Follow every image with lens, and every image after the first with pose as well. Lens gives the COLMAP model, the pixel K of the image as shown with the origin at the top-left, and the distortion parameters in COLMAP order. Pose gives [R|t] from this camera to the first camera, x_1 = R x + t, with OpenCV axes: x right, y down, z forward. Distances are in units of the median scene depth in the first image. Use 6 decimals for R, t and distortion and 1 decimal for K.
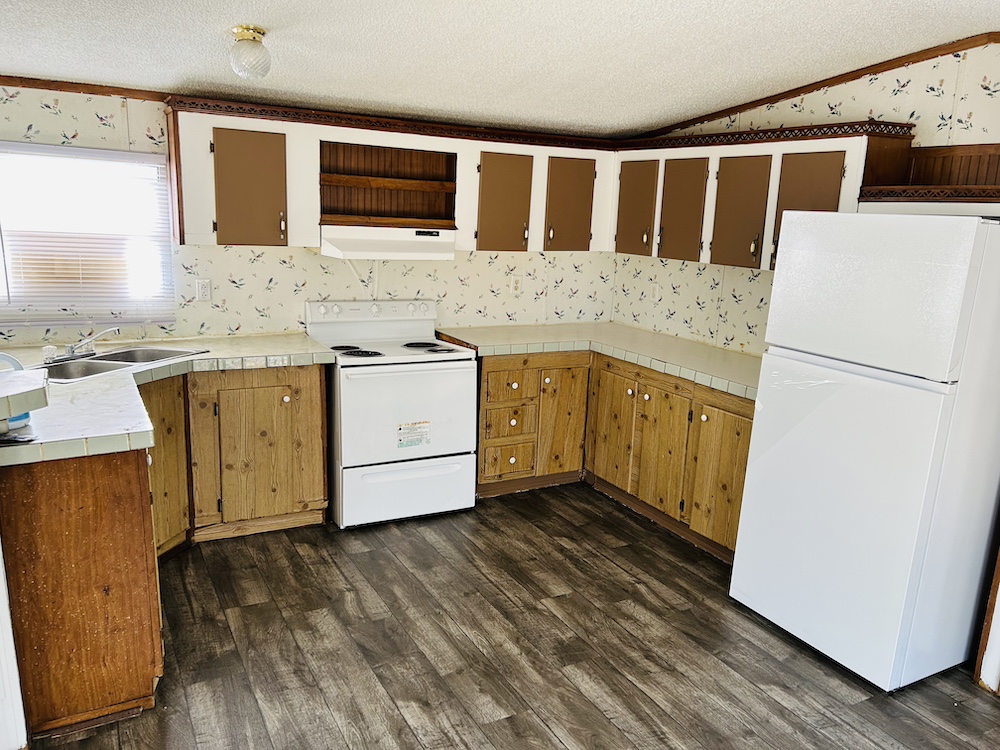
lens RADIAL K [[760.8, 0, 499.8], [0, 760.8, 377.0], [0, 0, 1]] dist [0.010227, 0.000646]
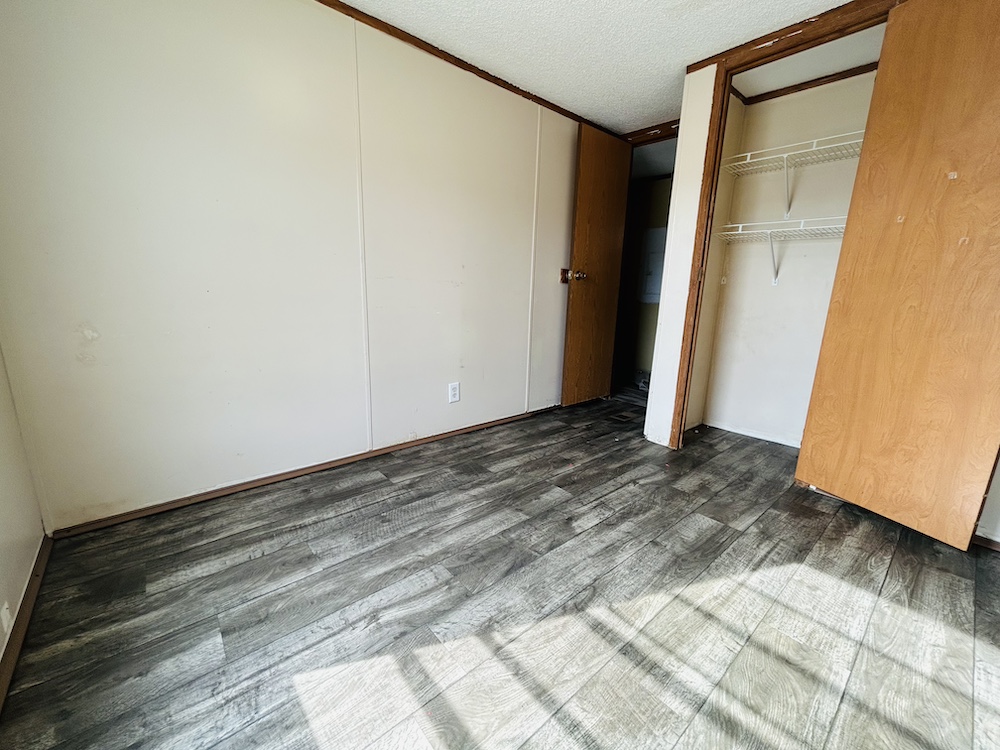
lens RADIAL K [[406.5, 0, 499.7], [0, 406.5, 372.2], [0, 0, 1]] dist [-0.000118, -0.000010]
pose [[-0.188482, -0.275623, 0.942606, -0.561840], [0.163497, 0.937608, 0.306854, -0.025242], [-0.968371, 0.211950, -0.131659, 0.999223]]
